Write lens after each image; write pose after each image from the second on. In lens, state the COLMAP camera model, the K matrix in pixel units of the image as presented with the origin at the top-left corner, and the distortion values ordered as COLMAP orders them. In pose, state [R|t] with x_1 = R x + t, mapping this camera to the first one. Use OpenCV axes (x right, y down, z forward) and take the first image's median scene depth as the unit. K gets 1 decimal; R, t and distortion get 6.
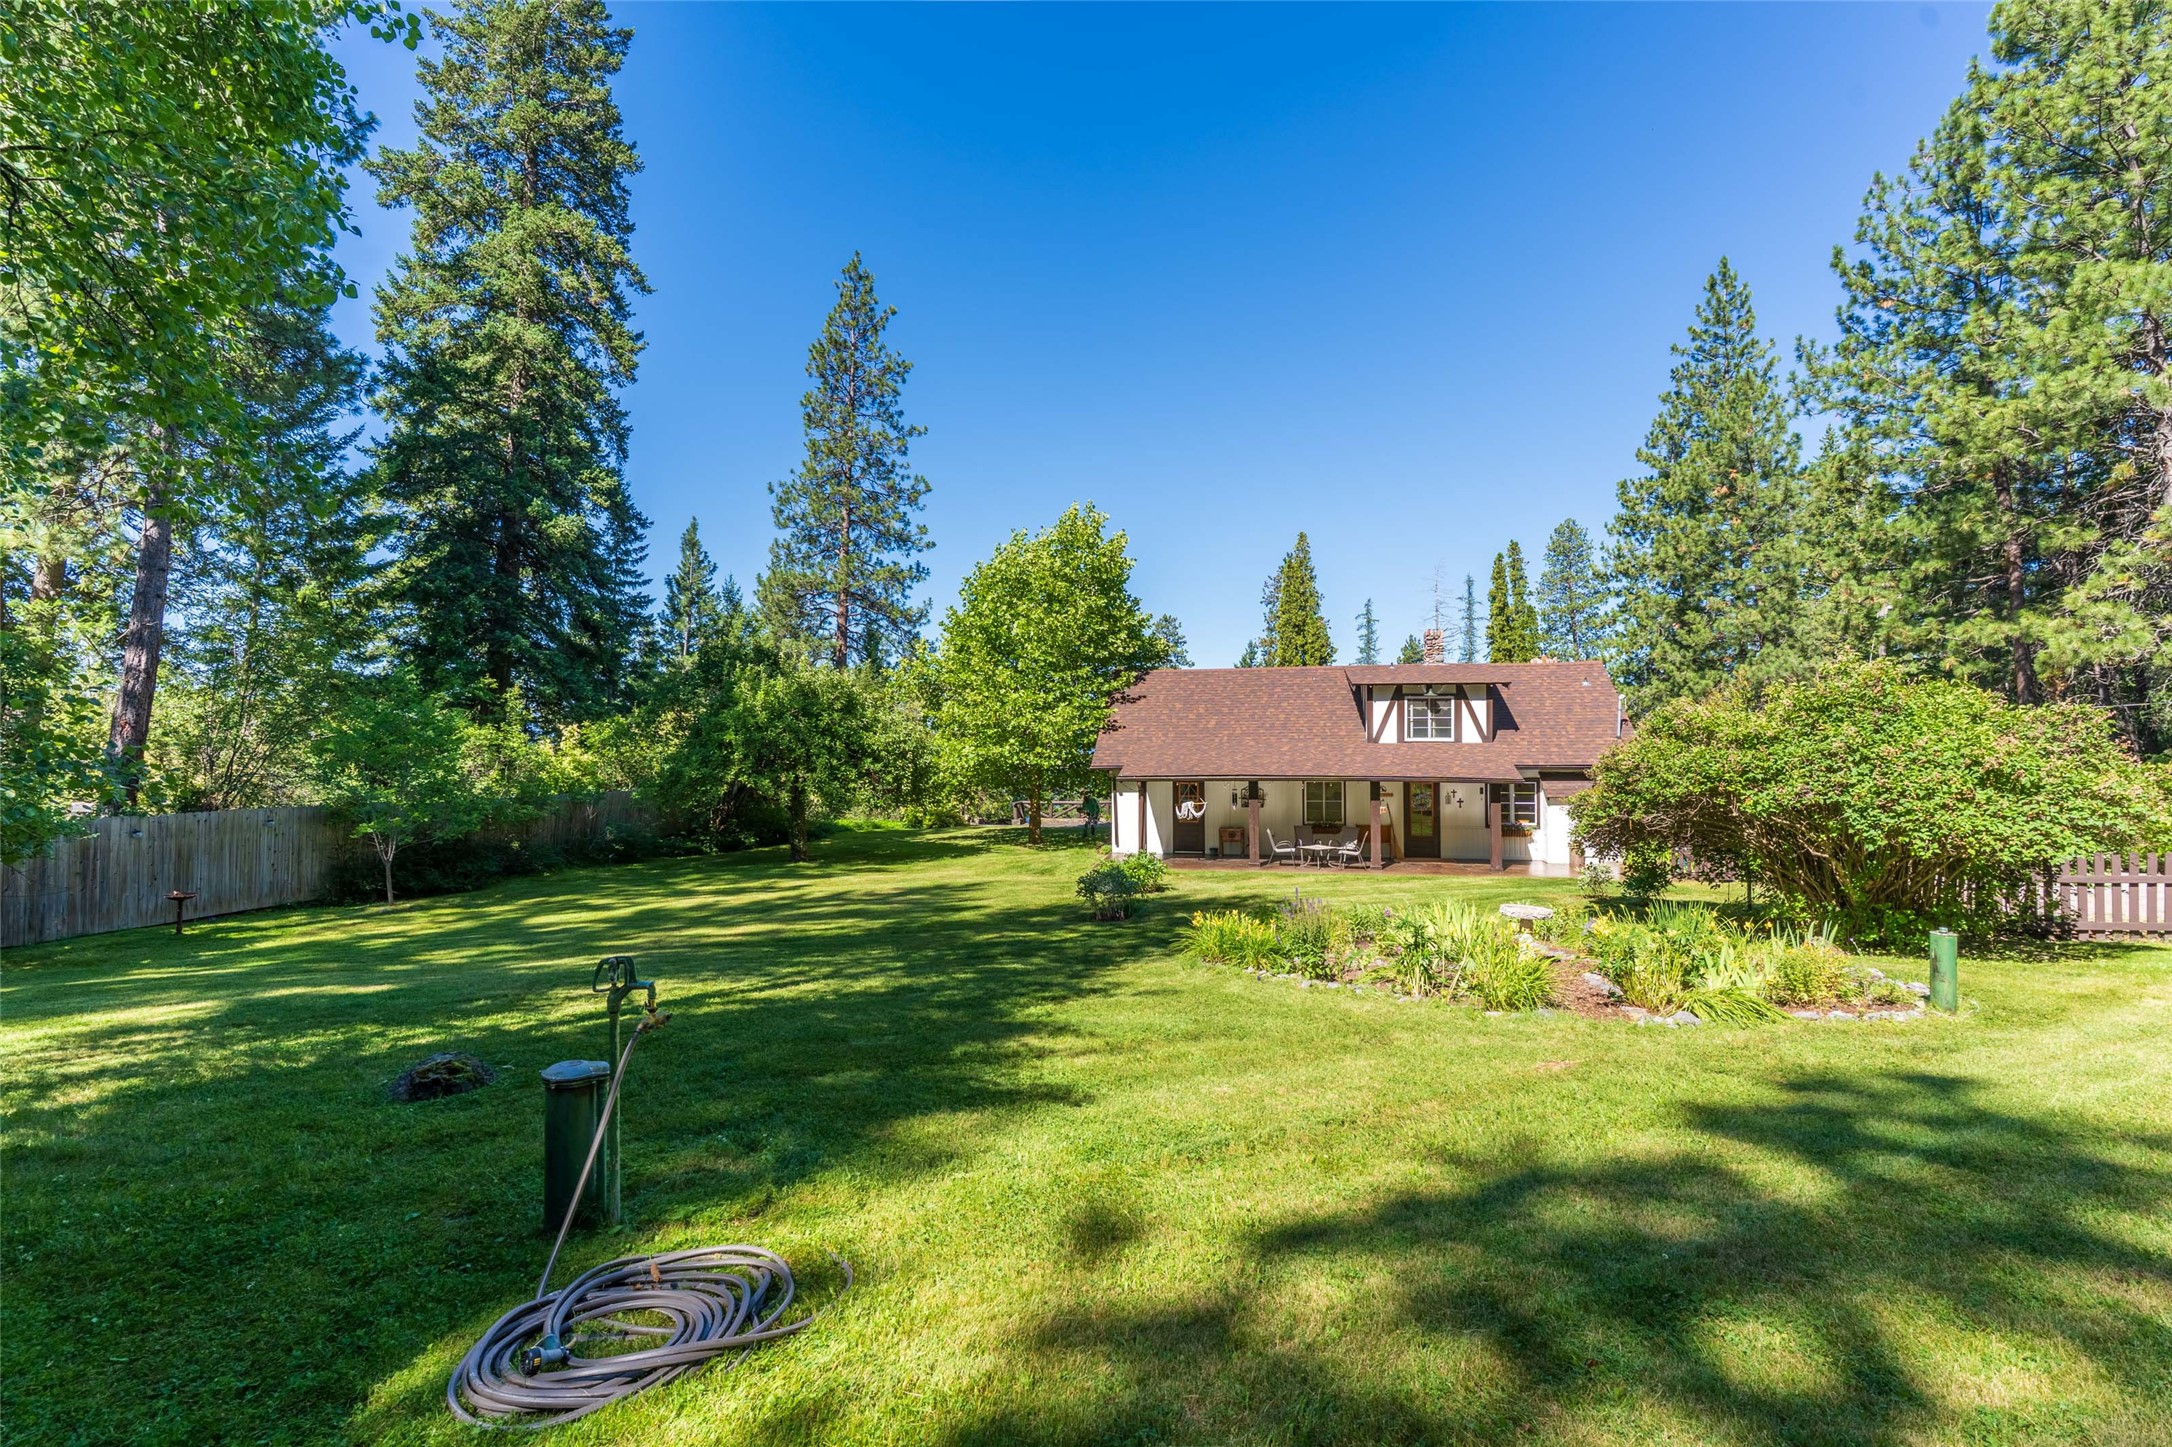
lens RADIAL K [[1037.6, 0, 1086.0], [0, 1037.6, 723.5], [0, 0, 1]] dist [-0.000443, 0.000314]
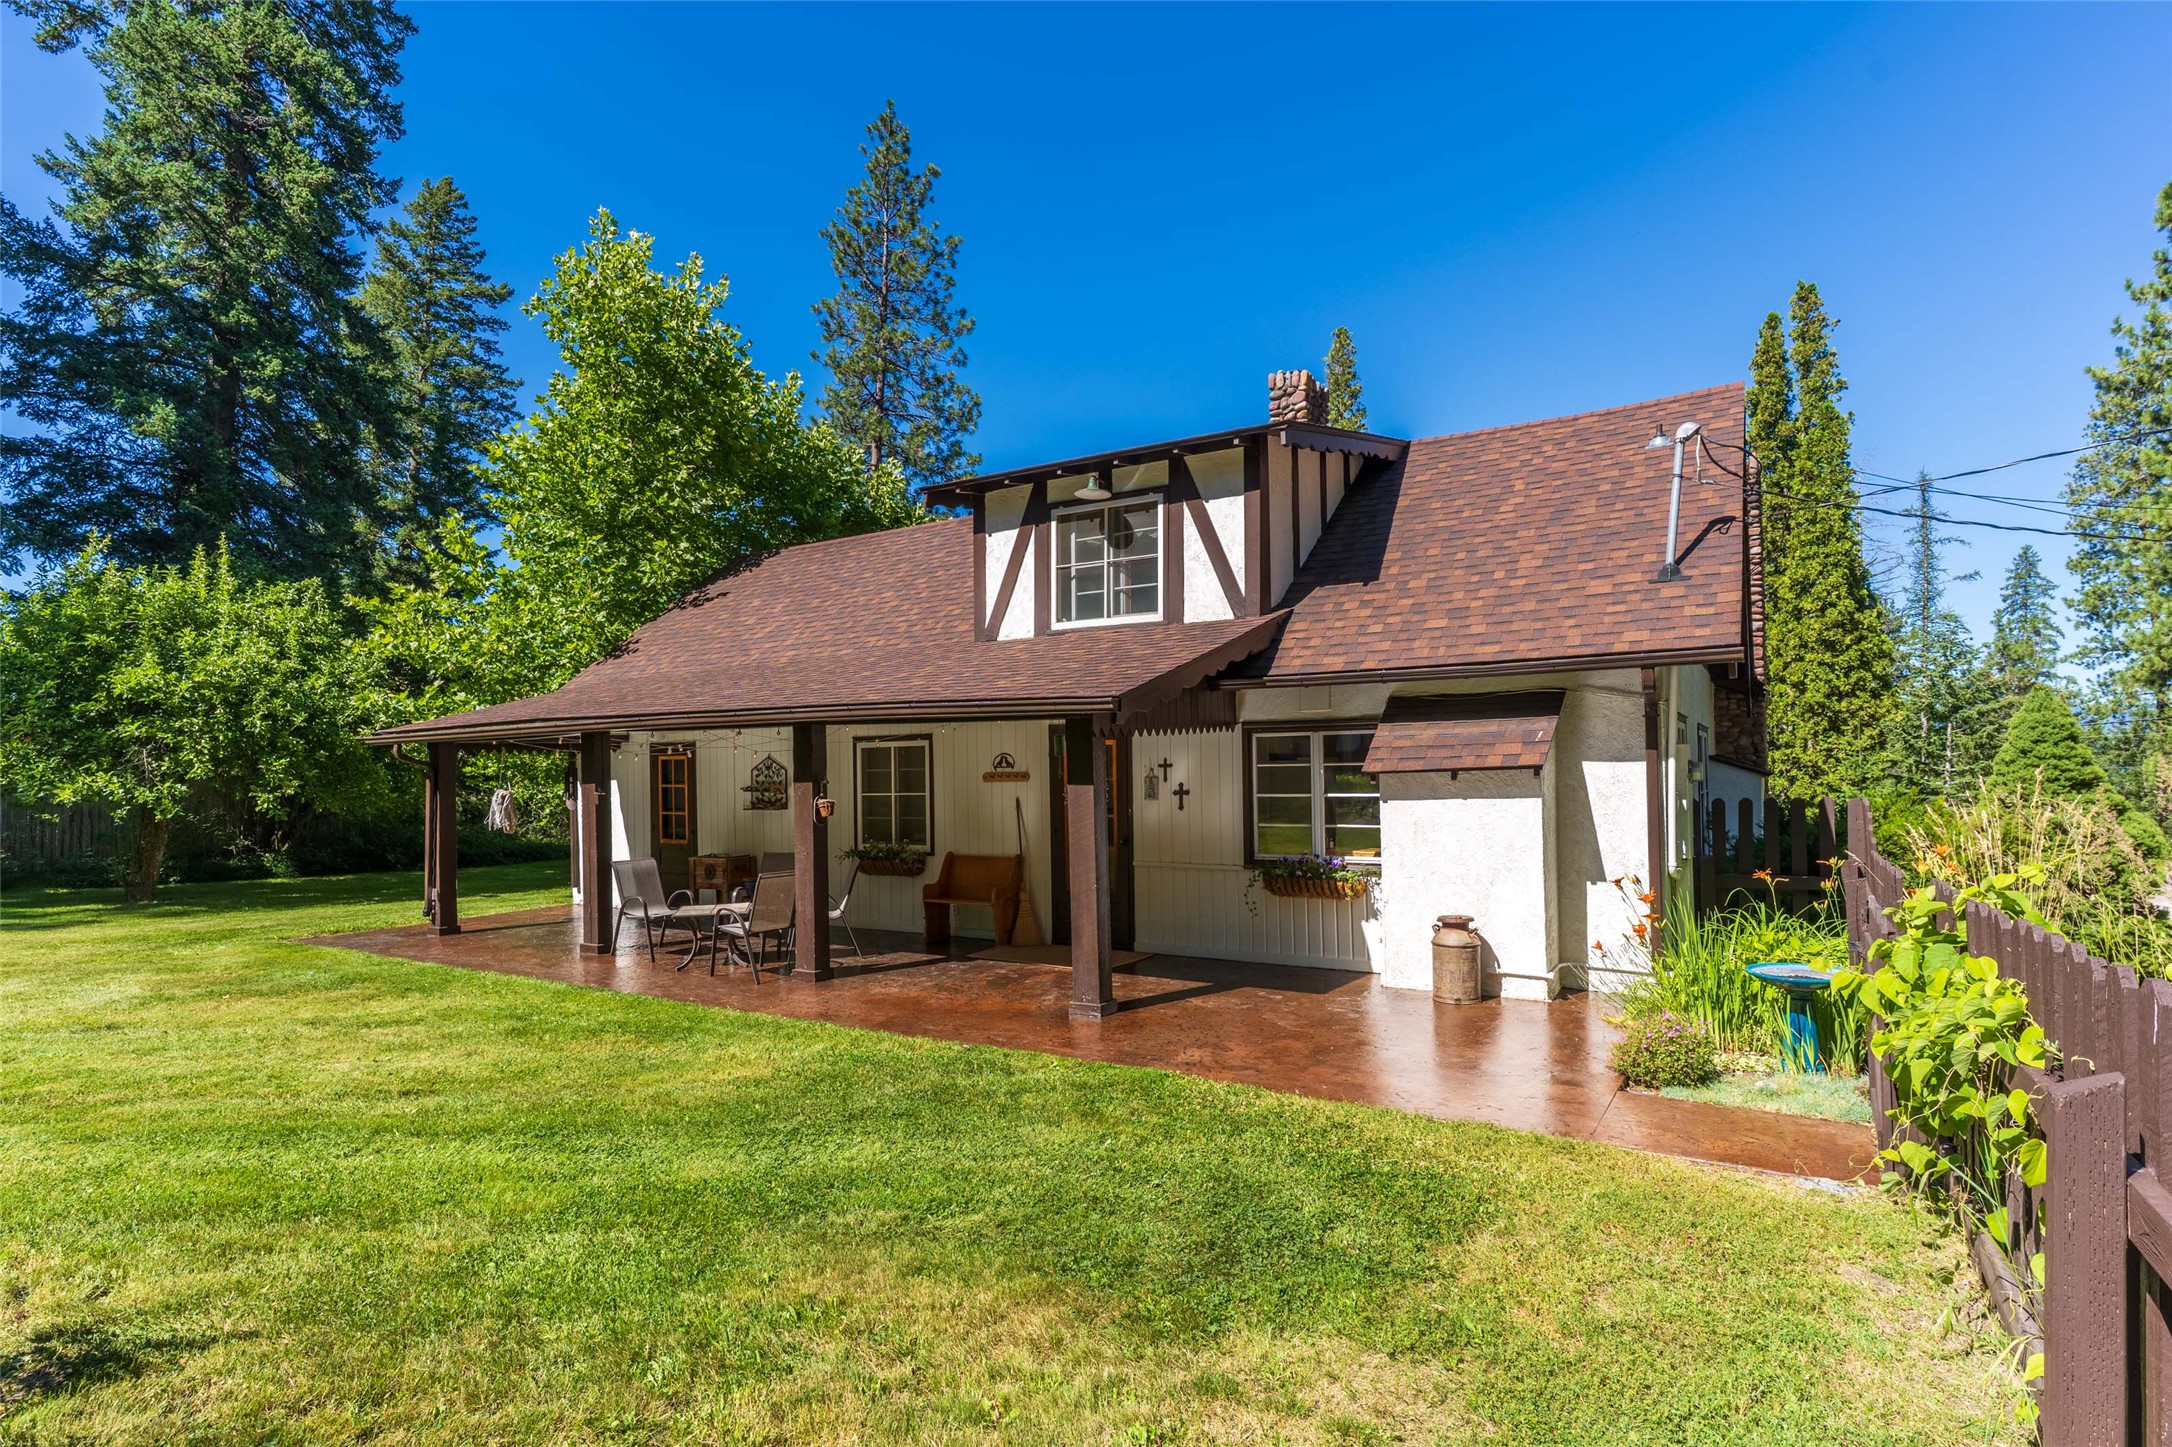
lens RADIAL K [[1103.2, 0, 1077.9], [0, 1103.2, 764.9], [0, 0, 1]] dist [0.027588, -0.017776]
pose [[0.929571, -0.007139, -0.368574, 0.460697], [0.011112, 0.999901, 0.008656, 0.061643], [0.368476, -0.012141, 0.929558, 0.632497]]
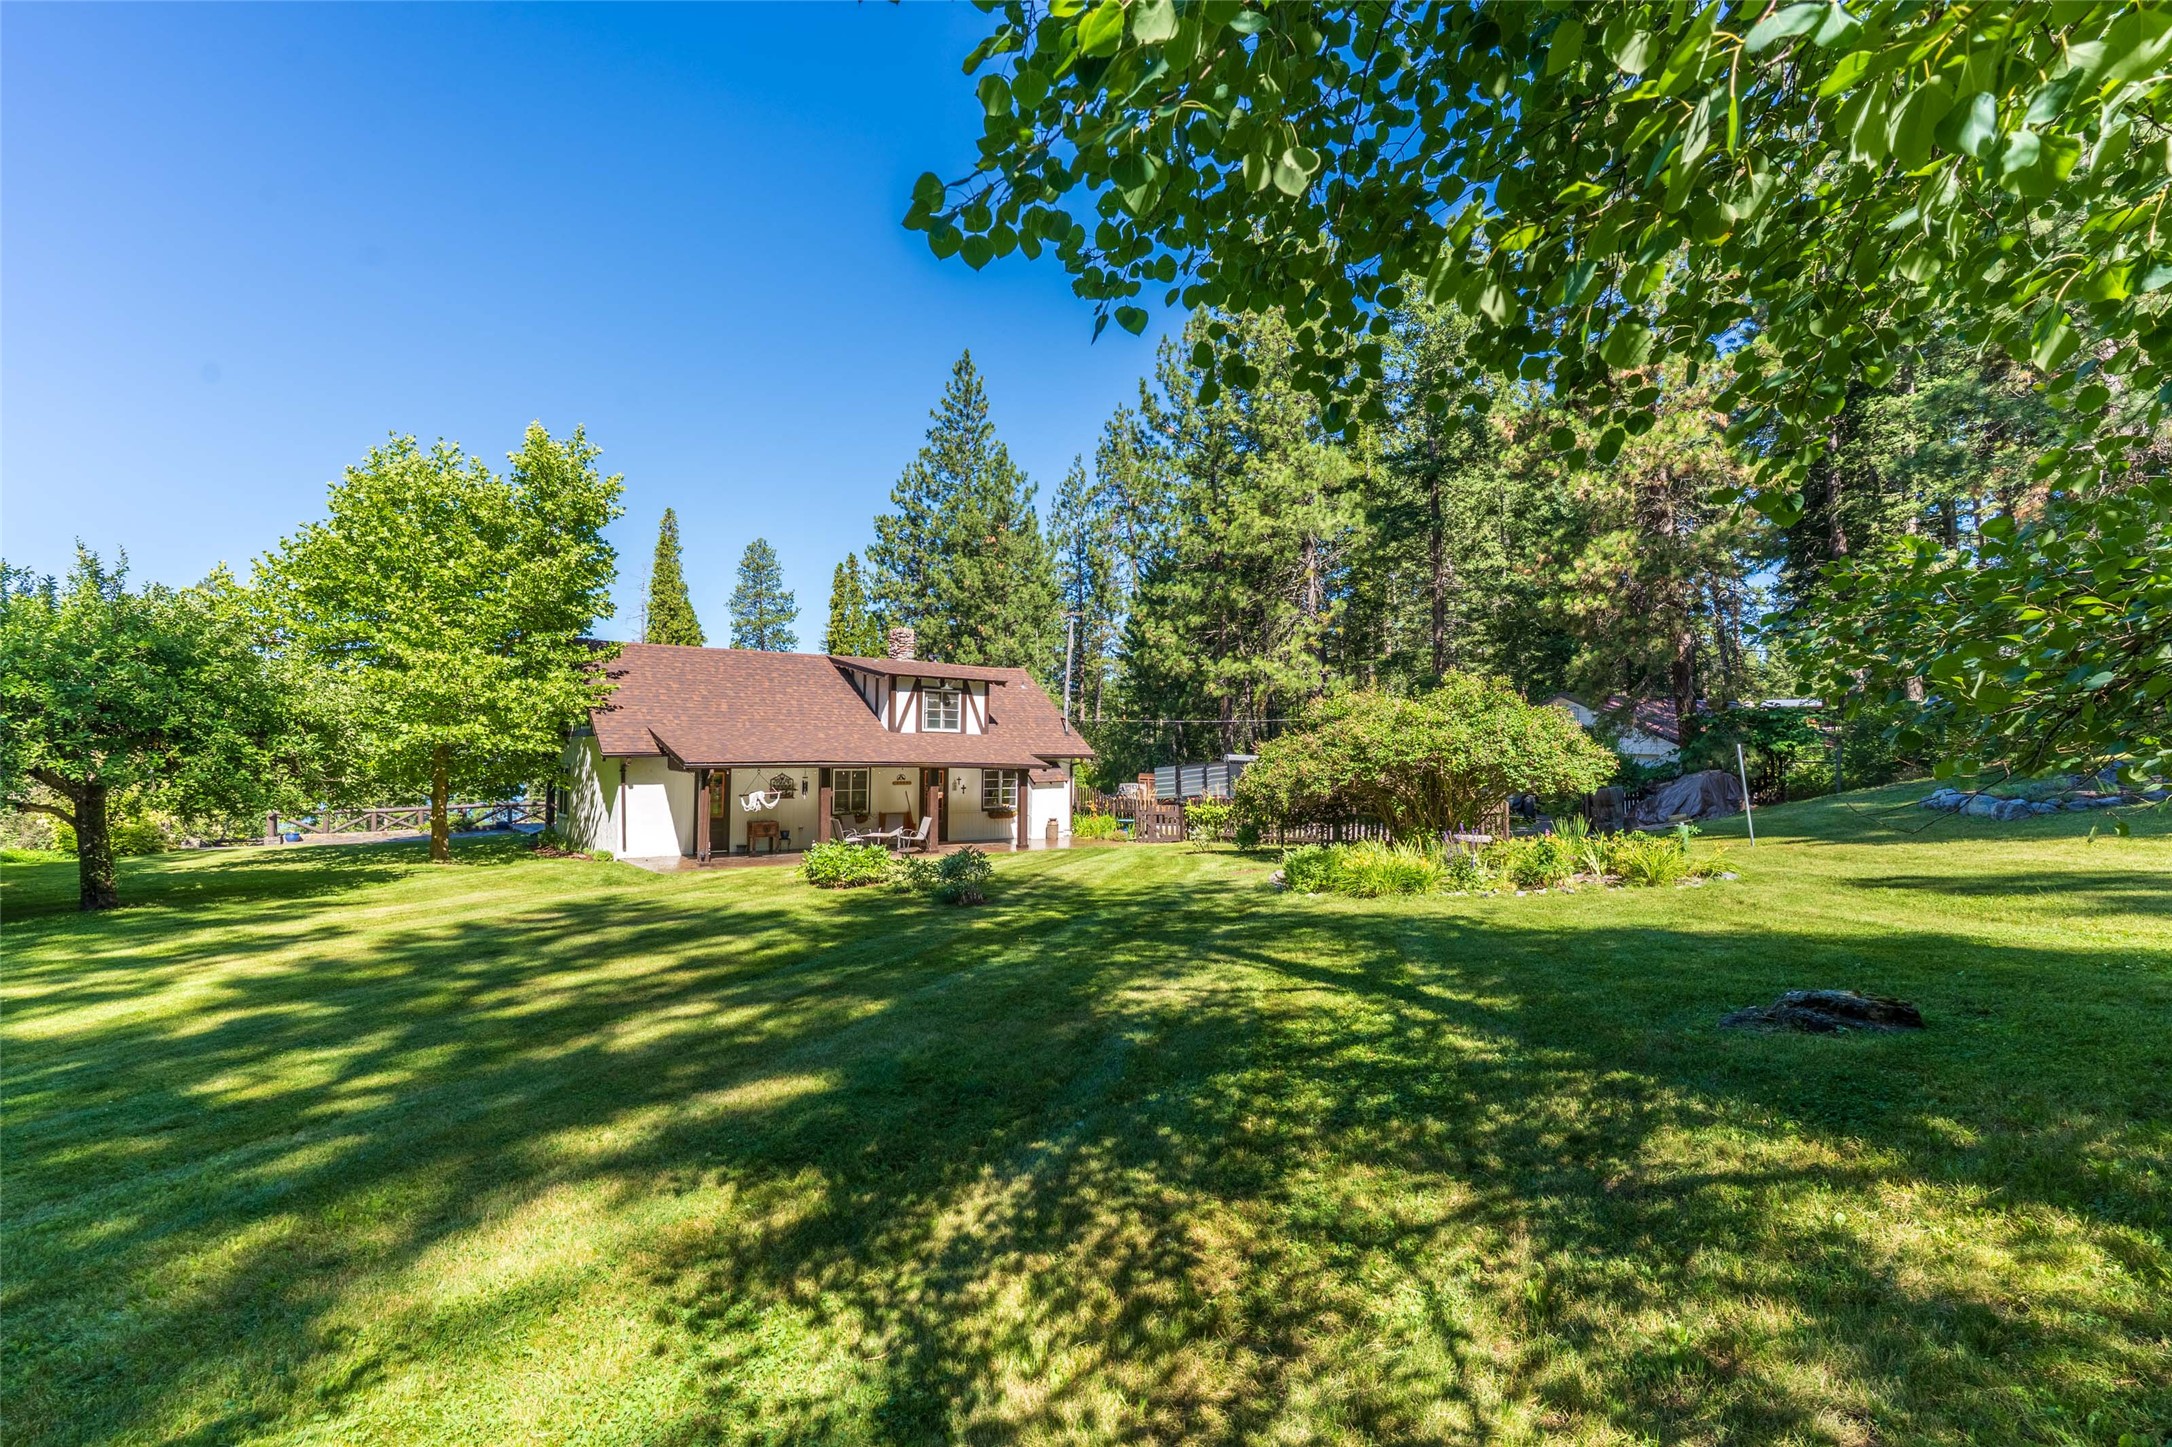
lens RADIAL K [[1024.1, 0, 1086.0], [0, 1024.1, 723.5], [0, 0, 1]] dist [-0.001244, 0.000031]
pose [[0.649031, 0.033345, 0.760031, -0.369011], [-0.023978, 0.999439, -0.023373, 0.029309], [-0.760384, -0.003055, 0.649467, 0.203579]]
